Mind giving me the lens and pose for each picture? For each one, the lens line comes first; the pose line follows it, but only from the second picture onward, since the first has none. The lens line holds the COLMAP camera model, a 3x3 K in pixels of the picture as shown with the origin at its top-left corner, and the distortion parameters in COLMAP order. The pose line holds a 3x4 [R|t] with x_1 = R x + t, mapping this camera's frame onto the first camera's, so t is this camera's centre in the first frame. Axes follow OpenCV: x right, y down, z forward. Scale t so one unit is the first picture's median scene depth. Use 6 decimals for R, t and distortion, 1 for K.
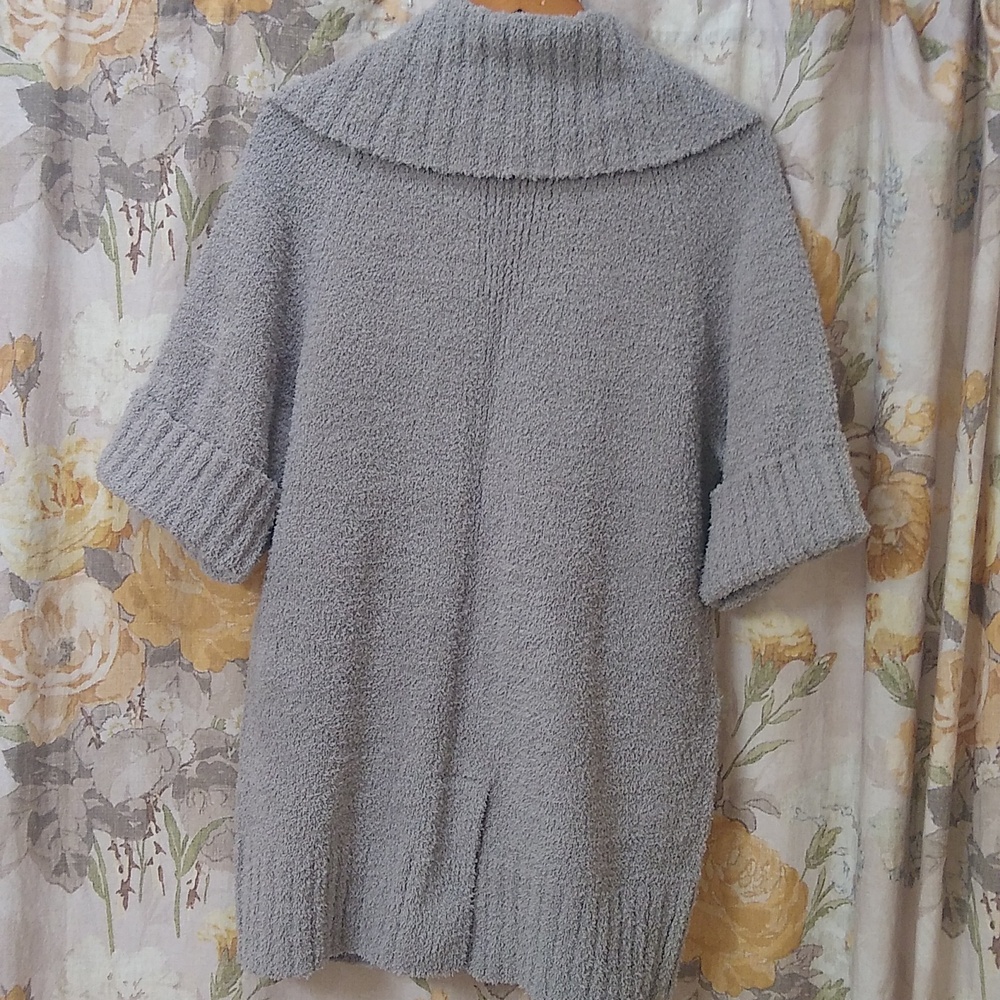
lens RADIAL K [[1553.8, 0, 500.0], [0, 1553.8, 500.0], [0, 0, 1]] dist [0.244147, -1.213597]
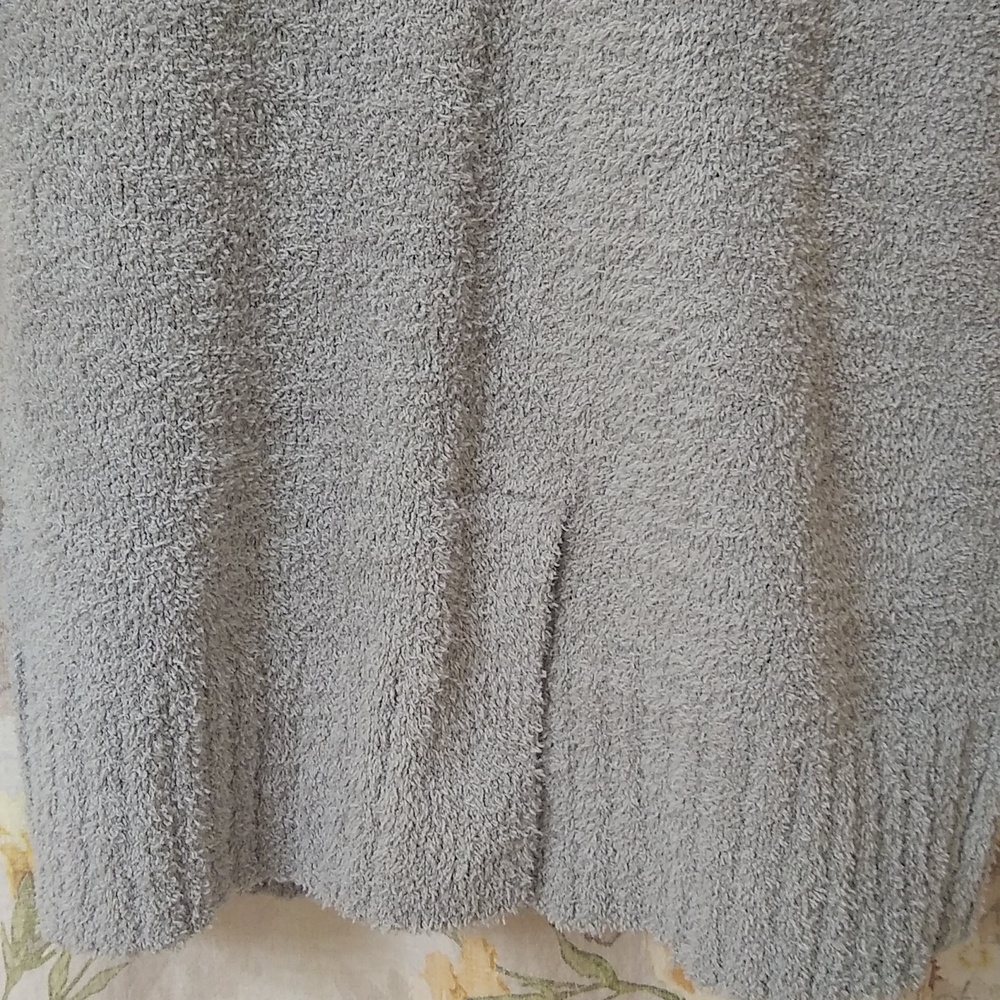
lens RADIAL K [[1553.8, 0, 500.0], [0, 1553.8, 500.0], [0, 0, 1]] dist [0.244147, -1.213597]
pose [[0.998572, -0.048817, -0.021685, -0.015671], [0.051453, 0.988104, 0.144926, 0.116909], [0.014352, -0.145835, 0.989205, 0.572306]]
